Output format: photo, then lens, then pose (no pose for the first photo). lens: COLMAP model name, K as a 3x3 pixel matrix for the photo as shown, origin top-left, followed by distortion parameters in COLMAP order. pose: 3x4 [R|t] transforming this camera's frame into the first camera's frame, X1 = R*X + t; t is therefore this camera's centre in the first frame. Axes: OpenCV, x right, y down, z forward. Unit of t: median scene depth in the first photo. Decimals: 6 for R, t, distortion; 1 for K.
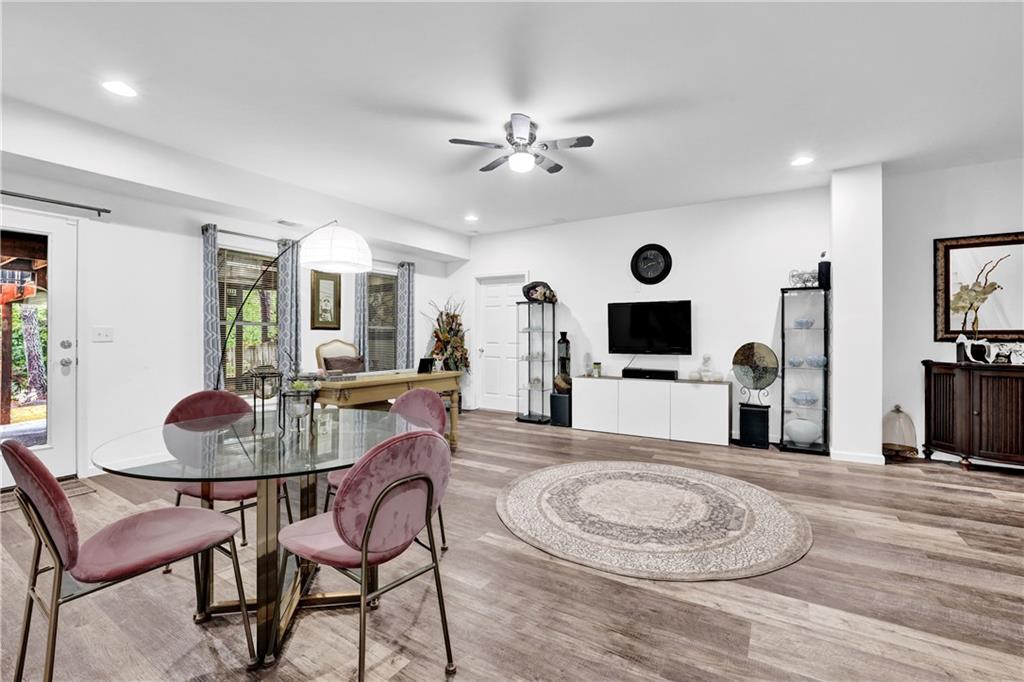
lens RADIAL K [[437.3, 0, 509.6], [0, 437.3, 340.0], [0, 0, 1]] dist [-0.052841, 0.018560]
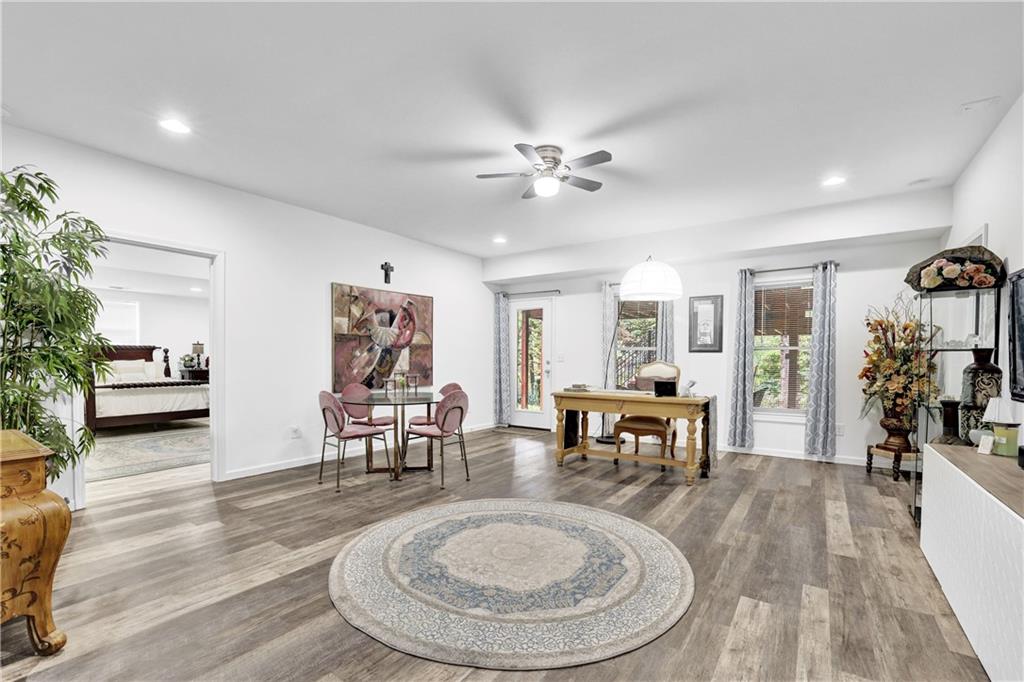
lens RADIAL K [[447.5, 0, 518.3], [0, 447.5, 372.3], [0, 0, 1]] dist [-0.054666, 0.009653]
pose [[-0.035322, 0.027354, -0.999002, 1.169408], [-0.013274, 0.999524, 0.027837, 0.000554], [0.999288, 0.014244, -0.034942, 1.050226]]
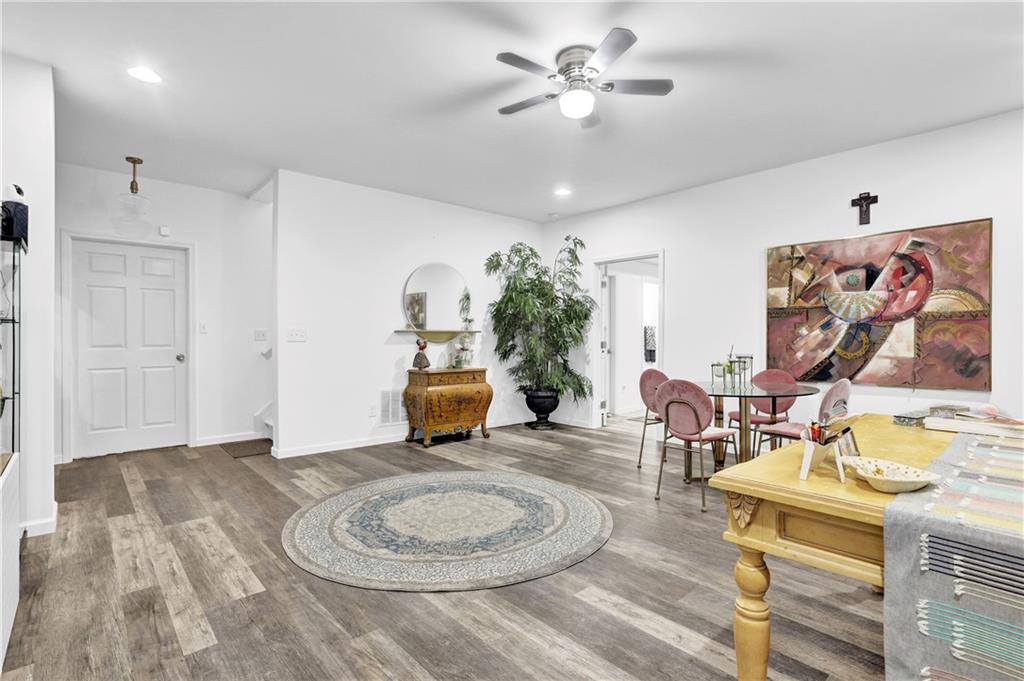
lens RADIAL K [[497.8, 0, 512.0], [0, 497.8, 340.5], [0, 0, 1]] dist [-0.026669, 0.001204]
pose [[-0.961057, -0.002463, 0.276339, -0.109531], [0.001450, 0.999902, 0.013957, -0.011243], [-0.276346, 0.013814, -0.960959, 2.004589]]
